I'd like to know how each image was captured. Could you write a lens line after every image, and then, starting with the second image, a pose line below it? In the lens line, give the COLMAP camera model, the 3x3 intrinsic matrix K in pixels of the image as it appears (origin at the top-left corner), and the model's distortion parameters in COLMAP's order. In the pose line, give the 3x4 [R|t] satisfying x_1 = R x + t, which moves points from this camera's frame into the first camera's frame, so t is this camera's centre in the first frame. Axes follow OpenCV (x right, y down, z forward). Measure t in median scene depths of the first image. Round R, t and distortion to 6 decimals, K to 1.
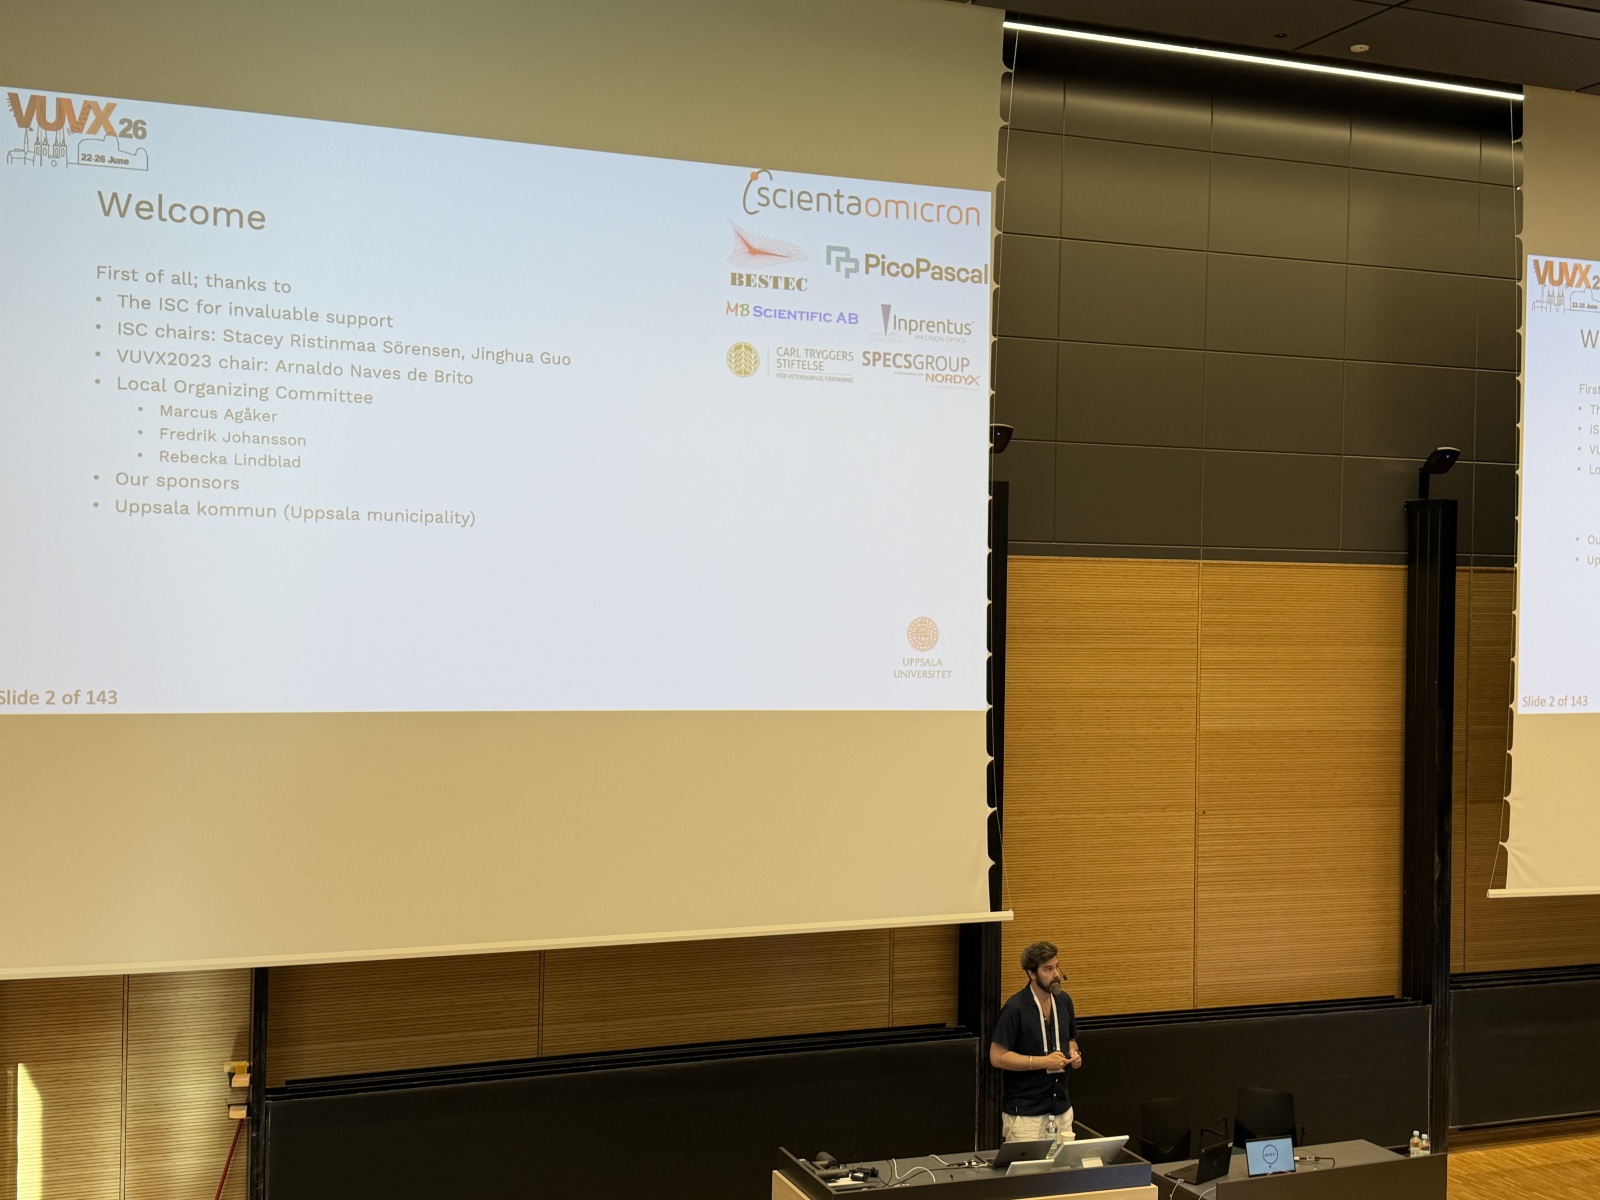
lens RADIAL K [[1826.9, 0, 801.3], [0, 1826.9, 599.1], [0, 0, 1]] dist [0.178868, 0.000000]
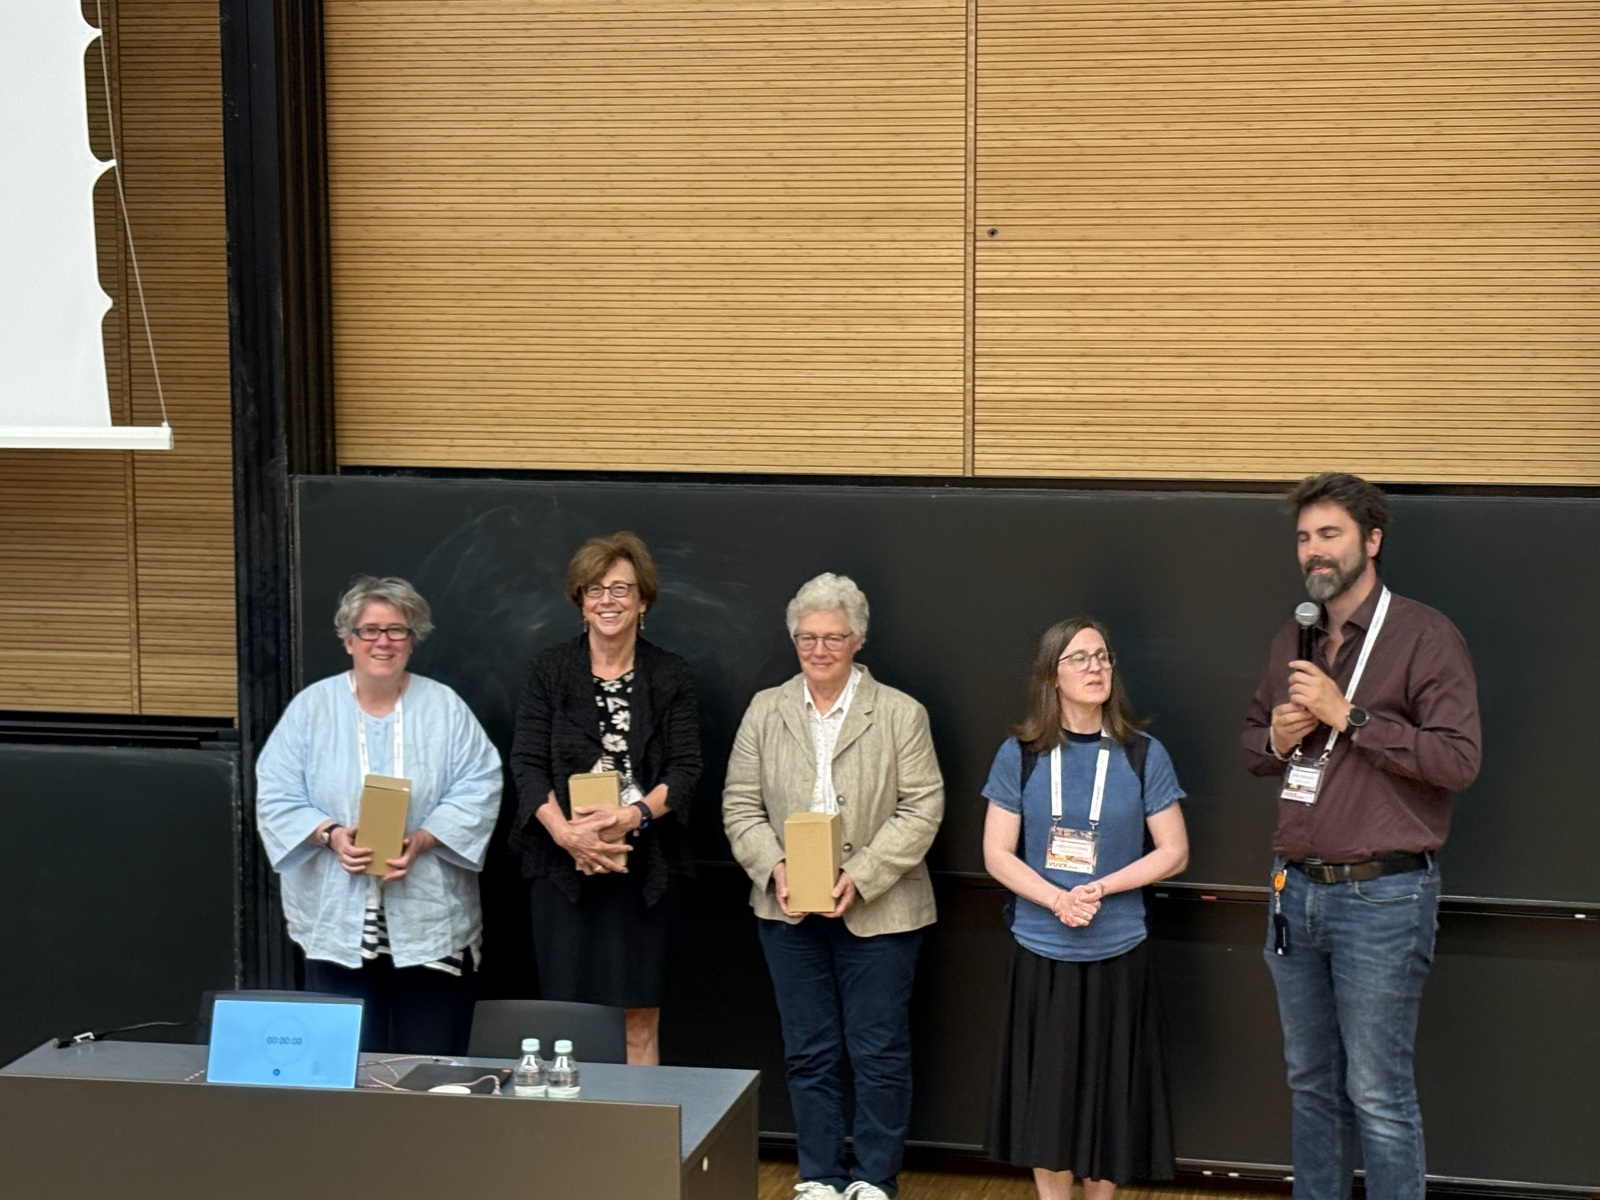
lens RADIAL K [[3247.2, 0, 795.3], [0, 3247.2, 601.3], [0, 0, 1]] dist [0.096424, 0.000000]
pose [[0.808949, 0.051502, -0.585618, 0.566868], [0.012039, 0.994495, 0.104091, 0.121275], [0.587755, -0.091254, 0.803876, 0.460093]]
